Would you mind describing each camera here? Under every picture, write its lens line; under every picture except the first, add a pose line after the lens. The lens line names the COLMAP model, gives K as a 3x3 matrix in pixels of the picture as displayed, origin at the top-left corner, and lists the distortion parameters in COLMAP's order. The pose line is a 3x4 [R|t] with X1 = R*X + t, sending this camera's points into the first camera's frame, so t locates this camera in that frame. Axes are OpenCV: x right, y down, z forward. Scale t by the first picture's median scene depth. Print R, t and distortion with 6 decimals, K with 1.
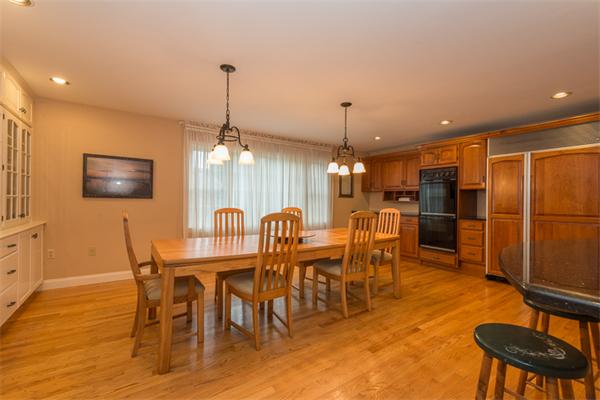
lens RADIAL K [[259.5, 0, 297.1], [0, 259.5, 202.1], [0, 0, 1]] dist [0.001947, 0.000644]
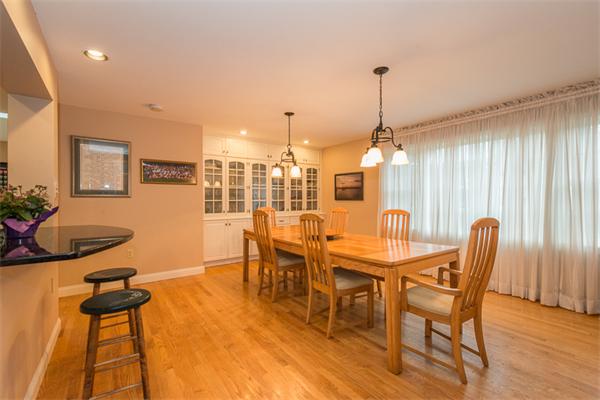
lens RADIAL K [[259.5, 0, 301.3], [0, 259.5, 200.1], [0, 0, 1]] dist [0.001947, 0.000644]
pose [[0.044579, -0.008235, -0.998972, 0.776137], [-0.004282, 0.999955, -0.008434, -0.003128], [0.998997, 0.004654, 0.044542, 0.622674]]
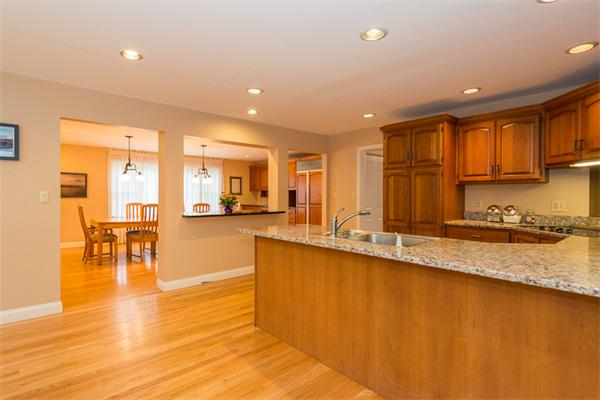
lens RADIAL K [[296.6, 0, 299.4], [0, 296.6, 199.4], [0, 0, 1]] dist [0.003306, -0.000217]
pose [[0.988352, -0.009438, 0.151889, 0.463101], [0.008562, 0.999943, 0.006421, -0.003212], [-0.151941, -0.005046, 0.988377, -1.016328]]
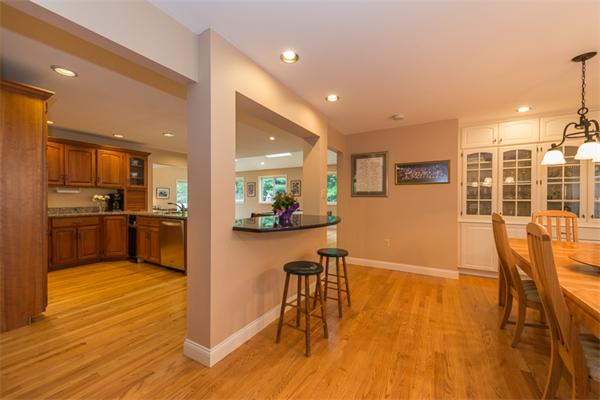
lens RADIAL K [[240.0, 0, 301.9], [0, 240.0, 199.2], [0, 0, 1]] dist [-0.000851, -0.000868]
pose [[-0.899909, -0.012164, -0.435907, 0.609357], [-0.014912, 0.999885, 0.002883, -0.005455], [0.435822, 0.009094, -0.899987, 0.830171]]
